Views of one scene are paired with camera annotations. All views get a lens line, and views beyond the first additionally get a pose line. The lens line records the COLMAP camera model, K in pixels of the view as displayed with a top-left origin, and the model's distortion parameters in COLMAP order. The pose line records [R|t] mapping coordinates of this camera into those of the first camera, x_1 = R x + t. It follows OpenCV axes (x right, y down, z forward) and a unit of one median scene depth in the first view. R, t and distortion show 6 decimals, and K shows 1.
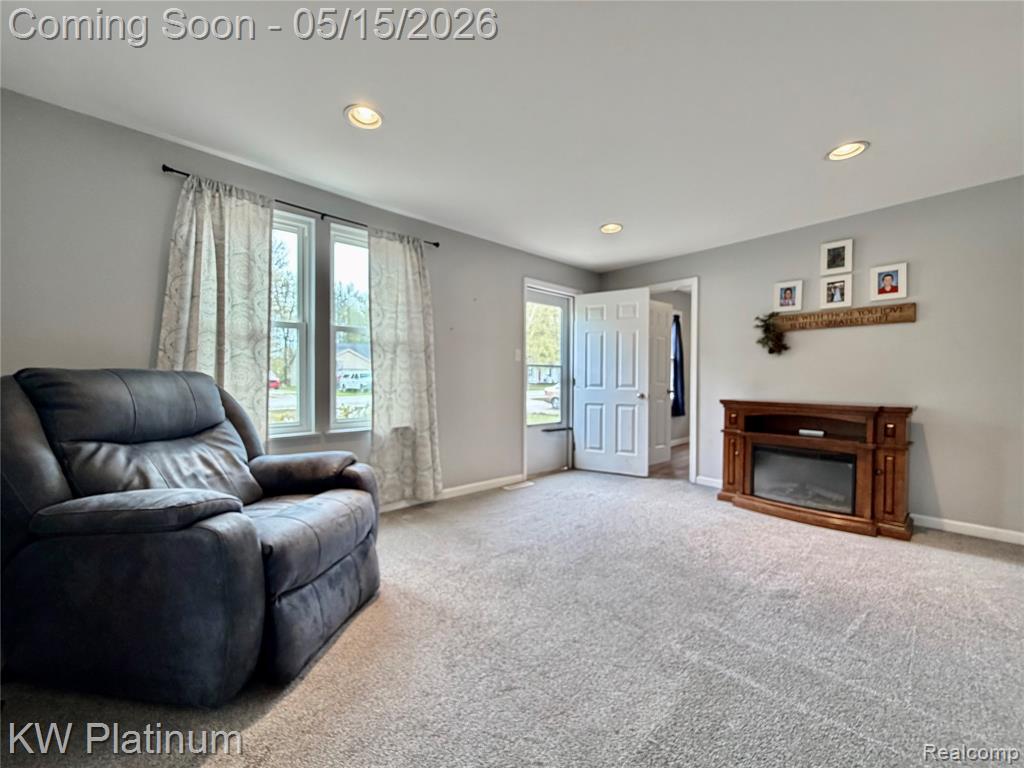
lens RADIAL K [[406.9, 0, 510.6], [0, 406.9, 385.0], [0, 0, 1]] dist [-0.001046, 0.000136]
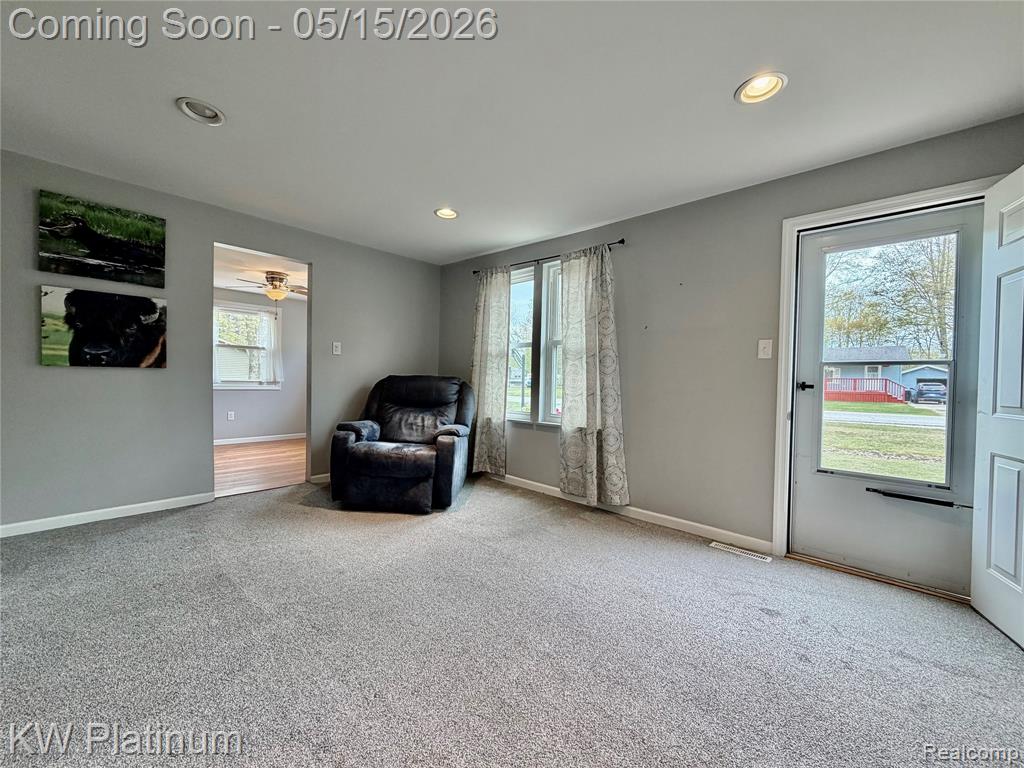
lens RADIAL K [[406.9, 0, 510.6], [0, 406.9, 385.0], [0, 0, 1]] dist [-0.001046, 0.000136]
pose [[0.105297, 0.008786, -0.994402, 0.788663], [-0.037895, 0.999270, 0.004817, -0.008189], [0.993718, 0.037175, 0.105554, 0.703988]]
